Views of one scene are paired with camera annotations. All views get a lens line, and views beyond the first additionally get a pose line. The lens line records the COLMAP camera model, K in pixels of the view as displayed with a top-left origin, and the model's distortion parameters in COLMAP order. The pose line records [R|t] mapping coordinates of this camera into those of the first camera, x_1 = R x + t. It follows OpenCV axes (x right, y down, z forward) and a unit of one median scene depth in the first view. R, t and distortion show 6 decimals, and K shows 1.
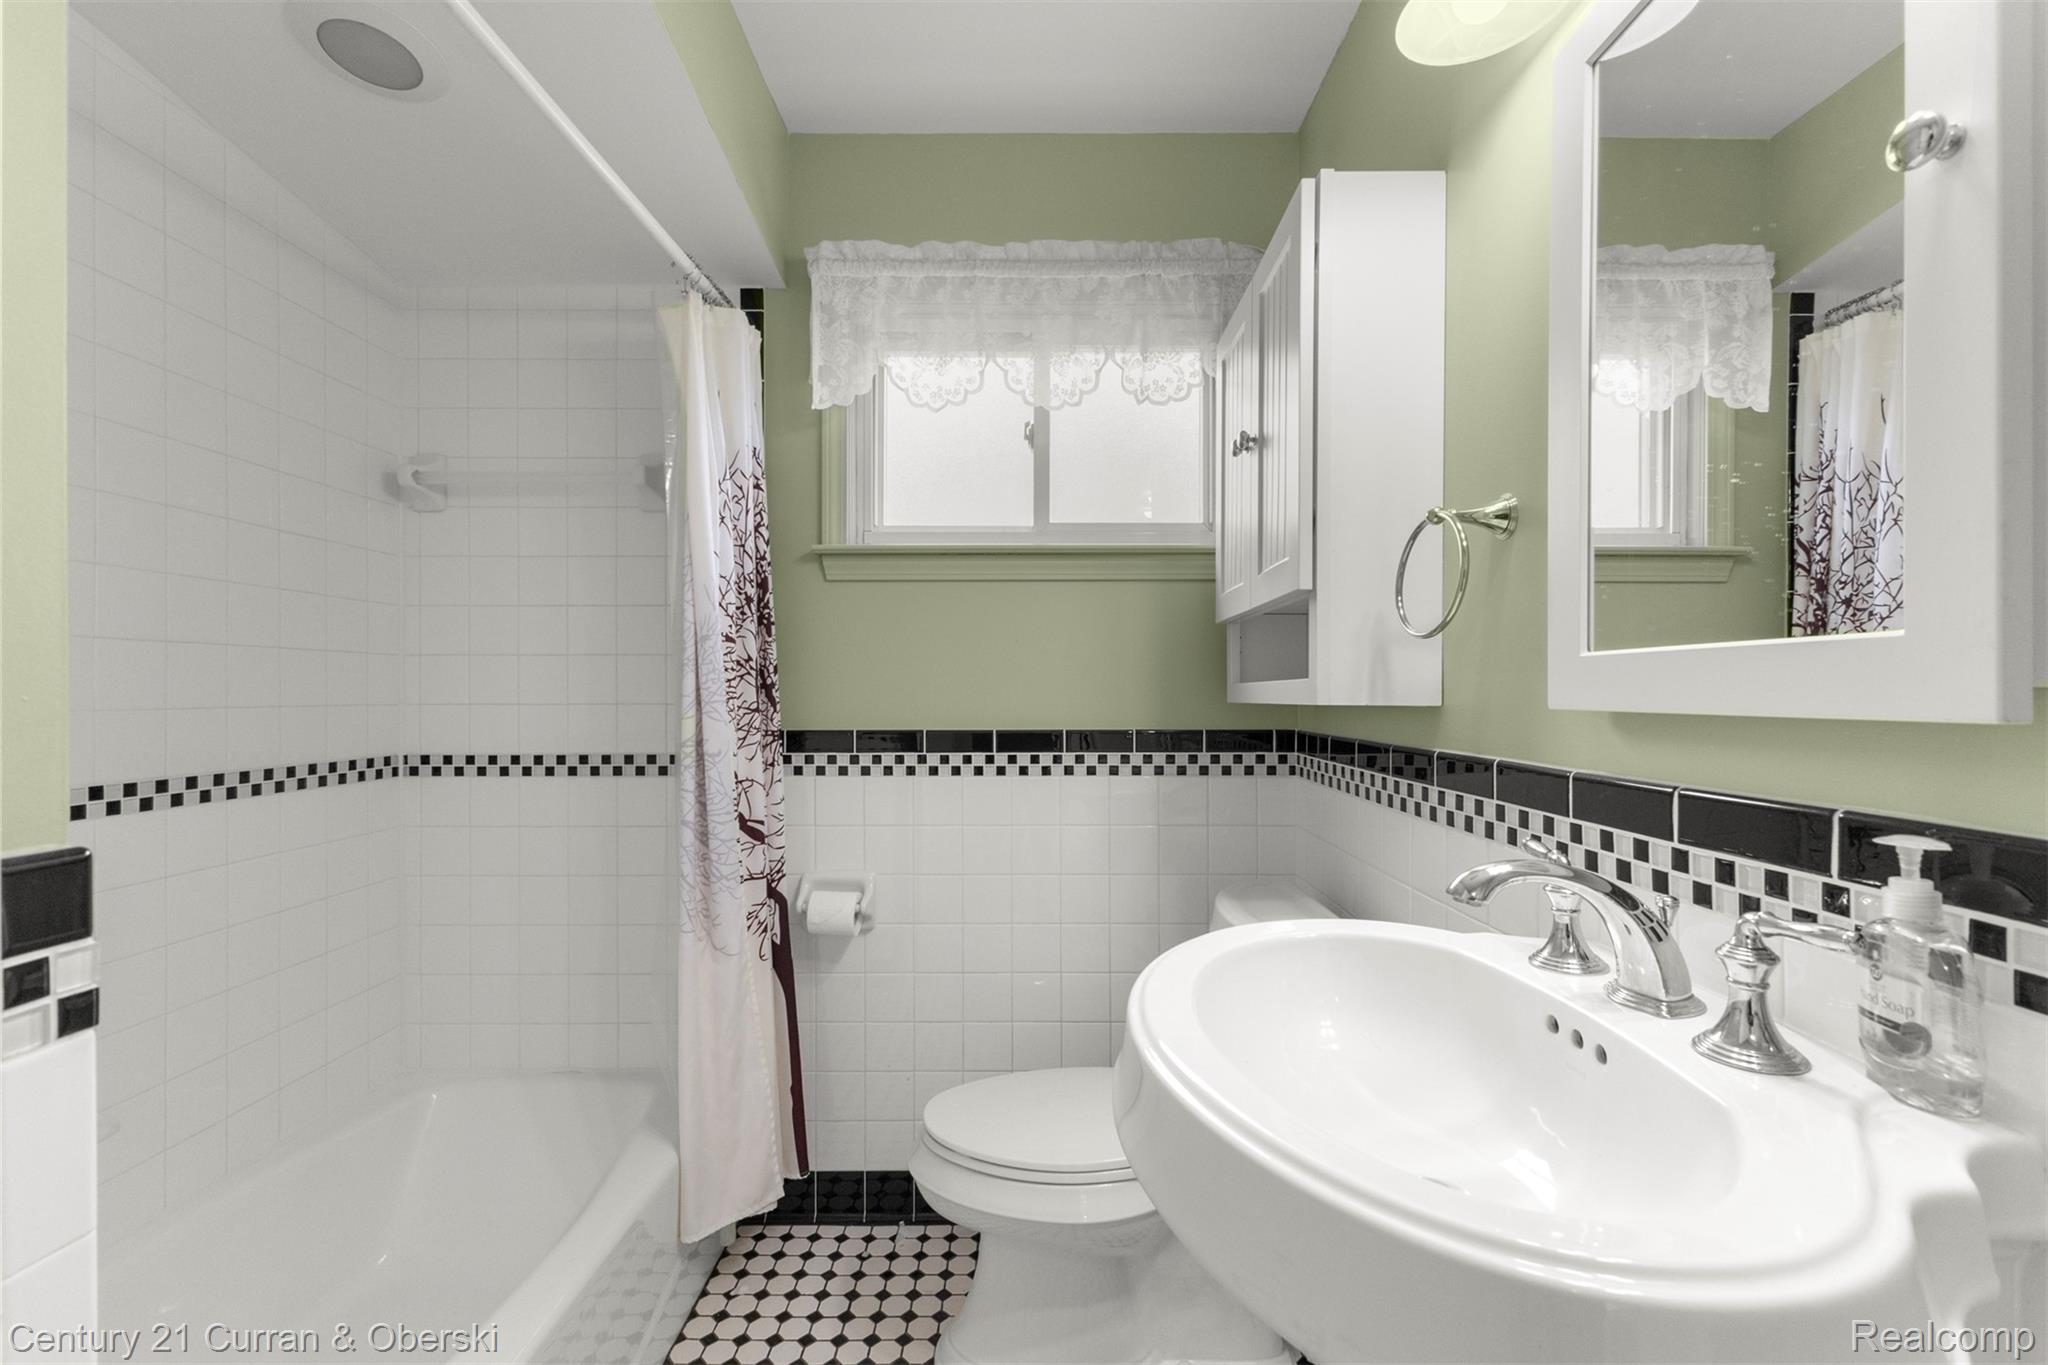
lens RADIAL K [[884.6, 0, 1024.0], [0, 884.6, 682.5], [0, 0, 1]] dist [0.019054, 0.000106]
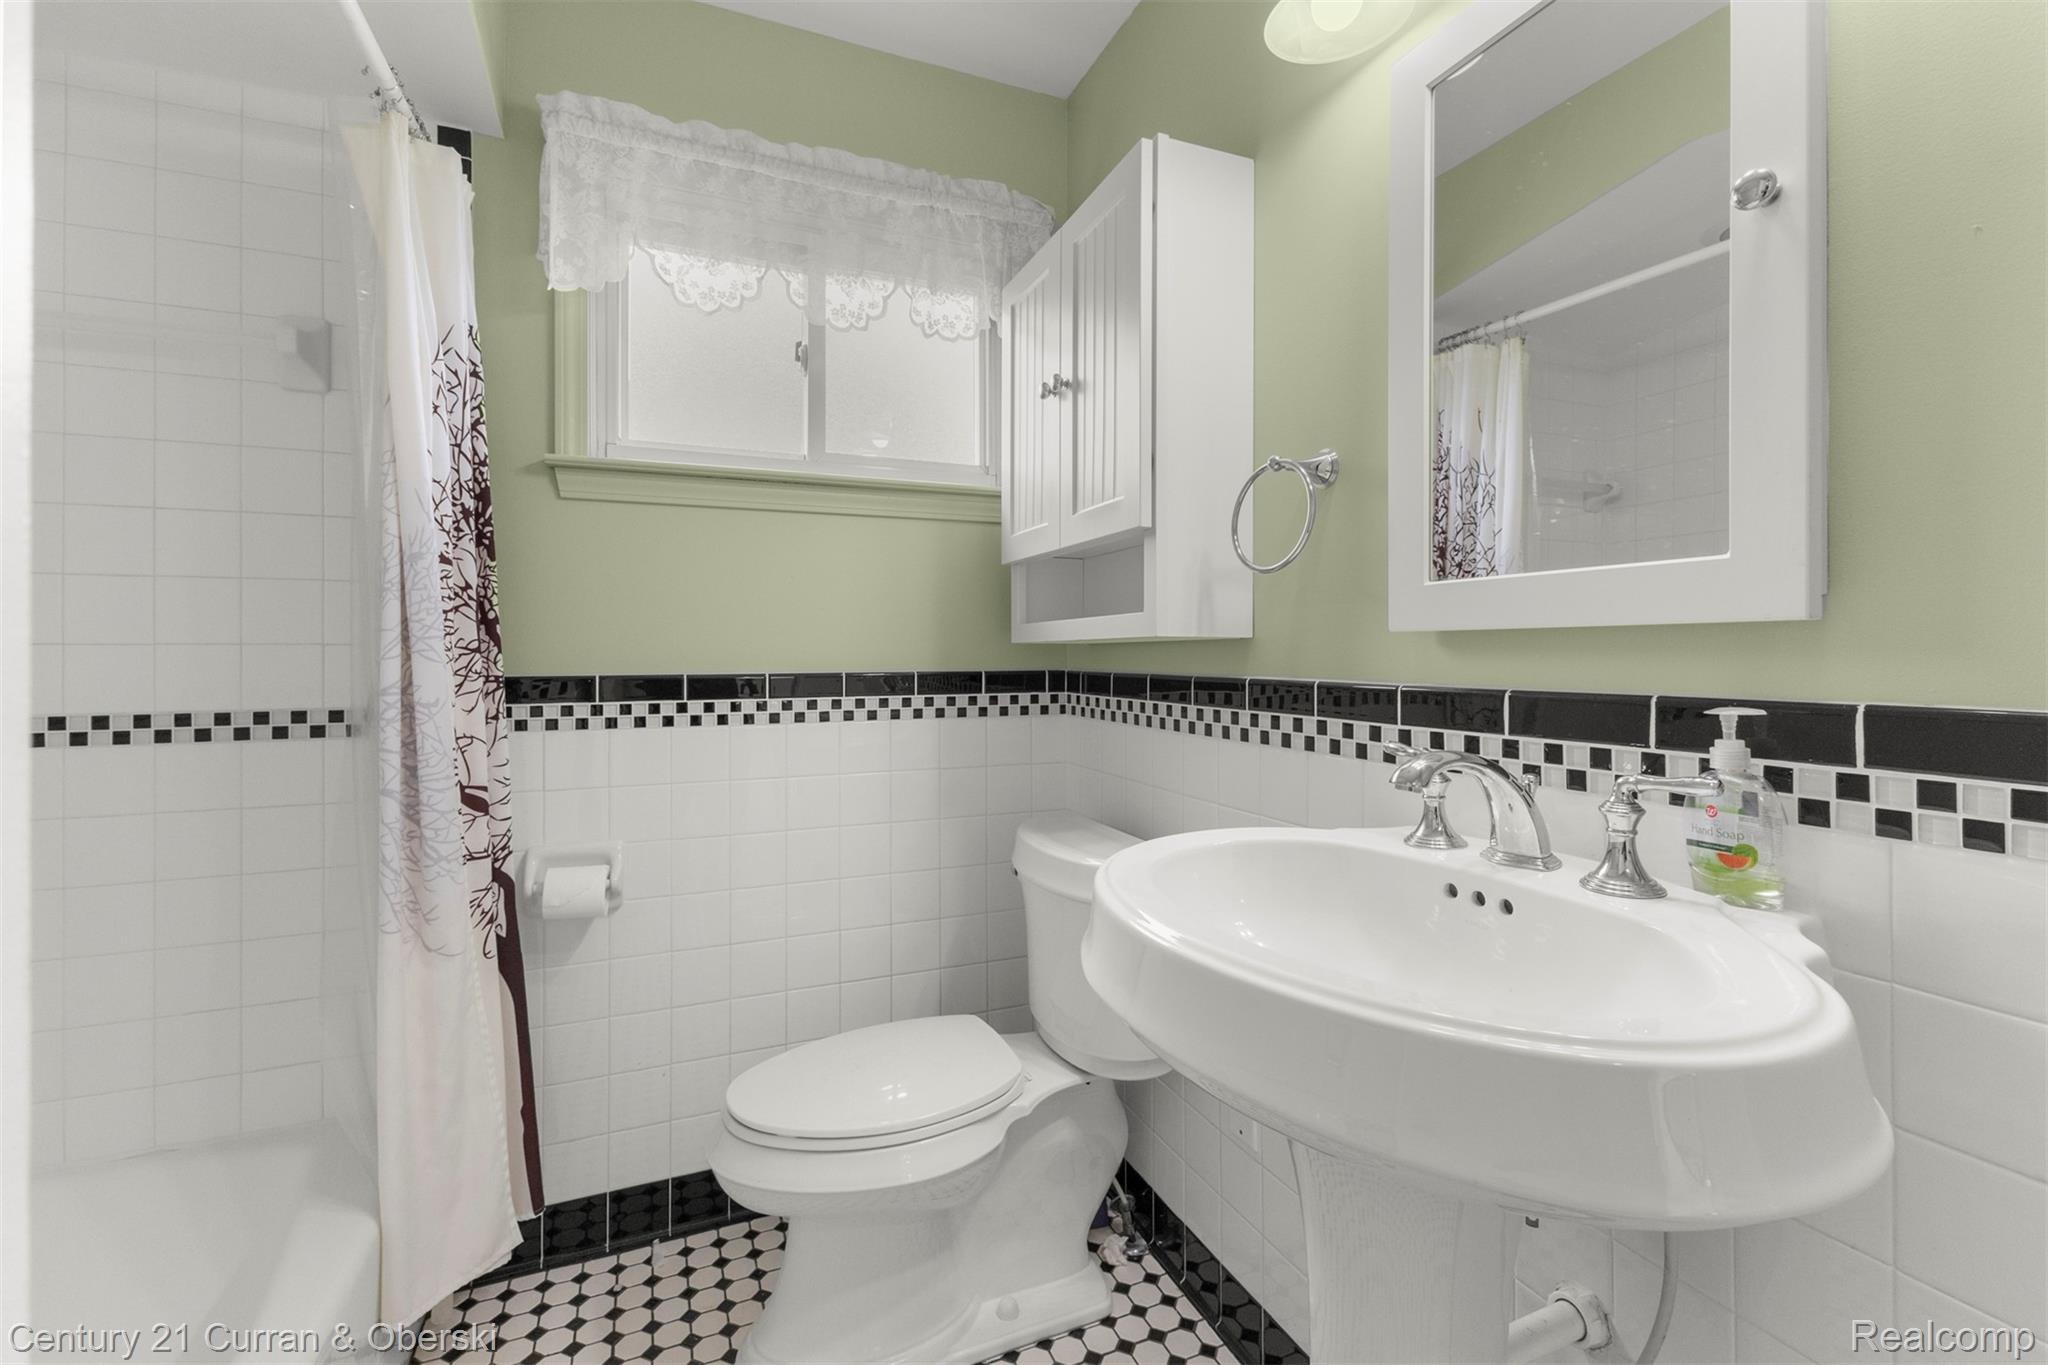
lens RADIAL K [[894.5, 0, 1021.8], [0, 894.5, 641.3], [0, 0, 1]] dist [0.019504, -0.000003]
pose [[0.923058, 0.003299, 0.384648, -0.156230], [-0.002387, 0.999993, -0.002847, 0.023727], [-0.384655, 0.001710, 0.923059, 0.048824]]
